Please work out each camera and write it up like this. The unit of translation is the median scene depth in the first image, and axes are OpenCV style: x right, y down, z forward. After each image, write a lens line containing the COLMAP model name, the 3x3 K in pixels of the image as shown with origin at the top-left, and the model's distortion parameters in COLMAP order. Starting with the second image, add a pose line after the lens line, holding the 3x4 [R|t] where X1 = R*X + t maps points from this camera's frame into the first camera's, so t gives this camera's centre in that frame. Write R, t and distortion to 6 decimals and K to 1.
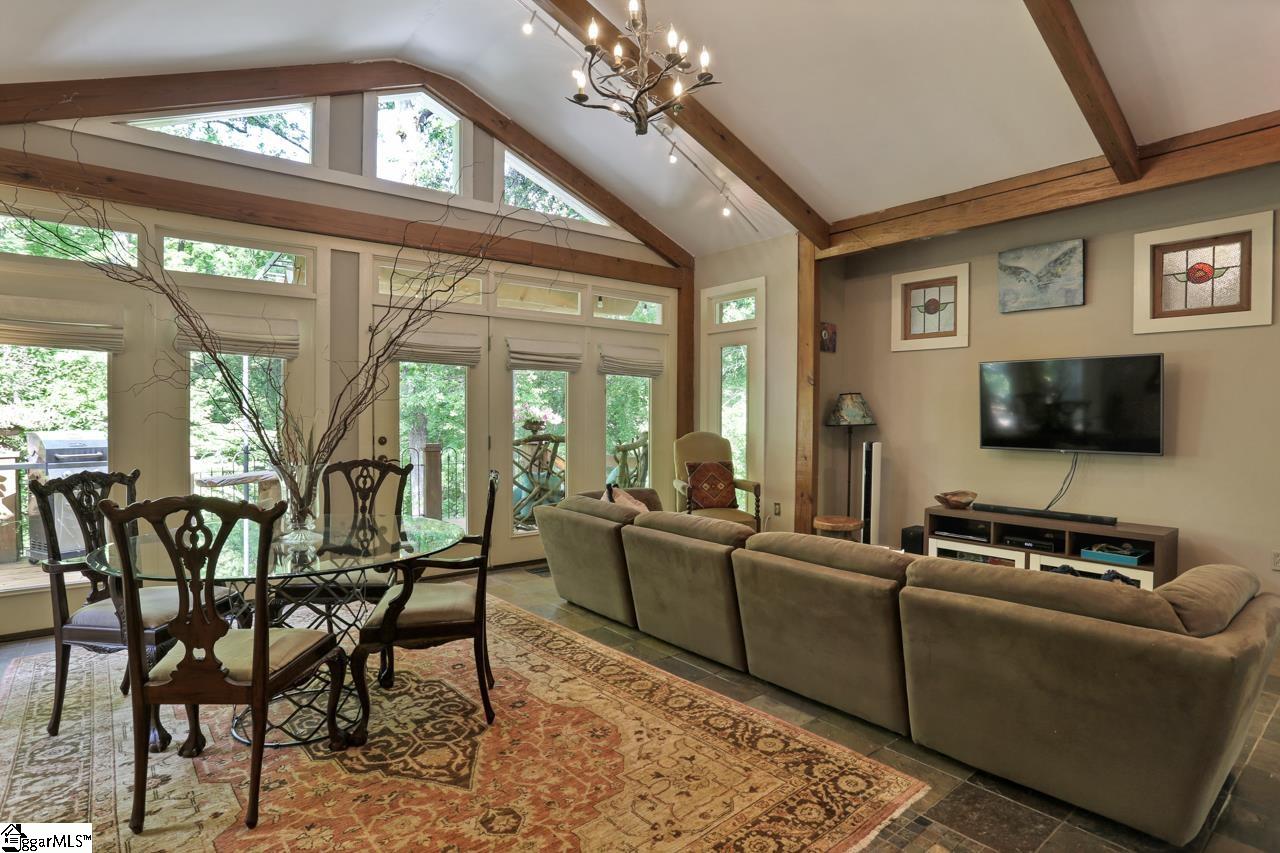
lens RADIAL K [[640.6, 0, 642.2], [0, 640.6, 420.6], [0, 0, 1]] dist [-0.064587, 0.020526]
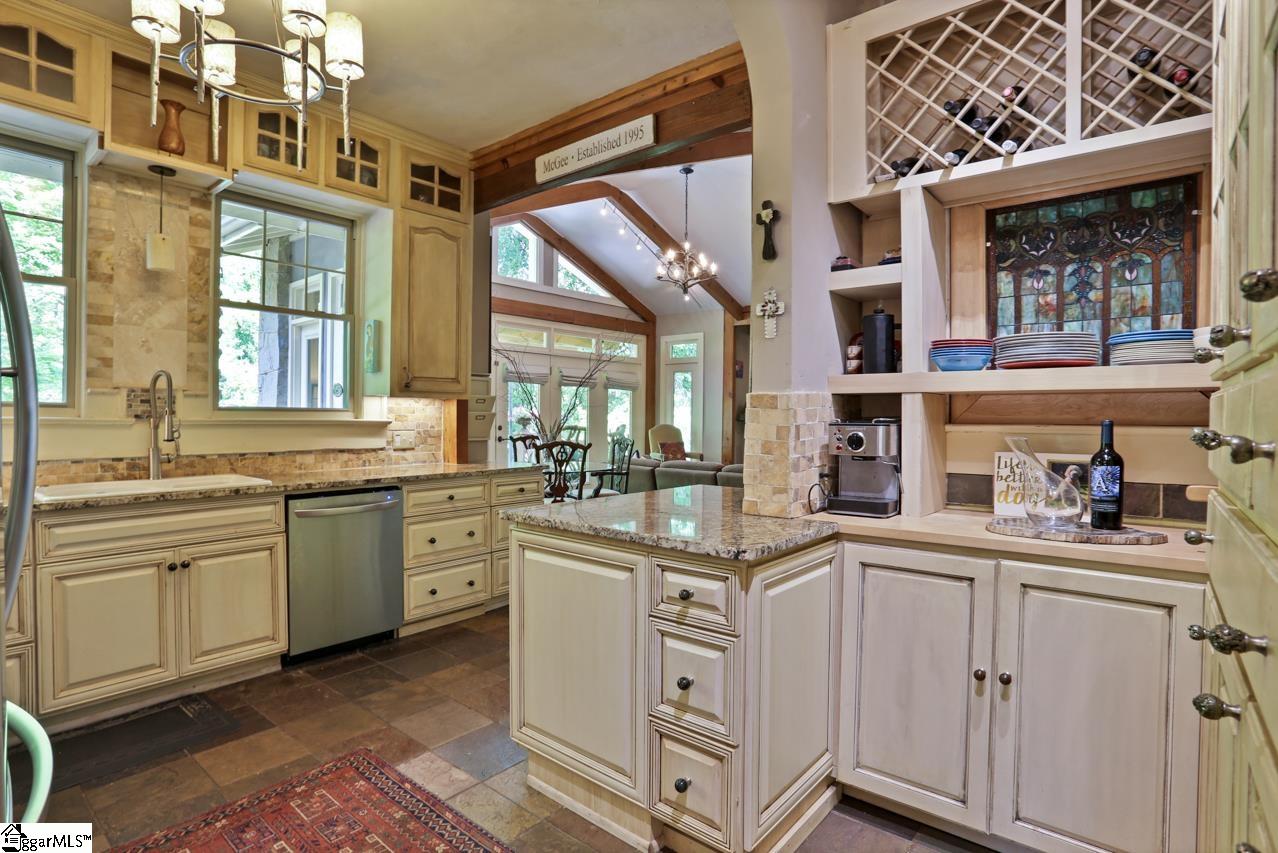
lens RADIAL K [[639.6, 0, 637.3], [0, 639.6, 421.1], [0, 0, 1]] dist [-0.064587, 0.020526]
pose [[0.979412, 0.000442, 0.201872, -0.317695], [-0.000368, 1.000000, -0.000400, 0.011058], [-0.201872, 0.000318, 0.979412, -0.620132]]
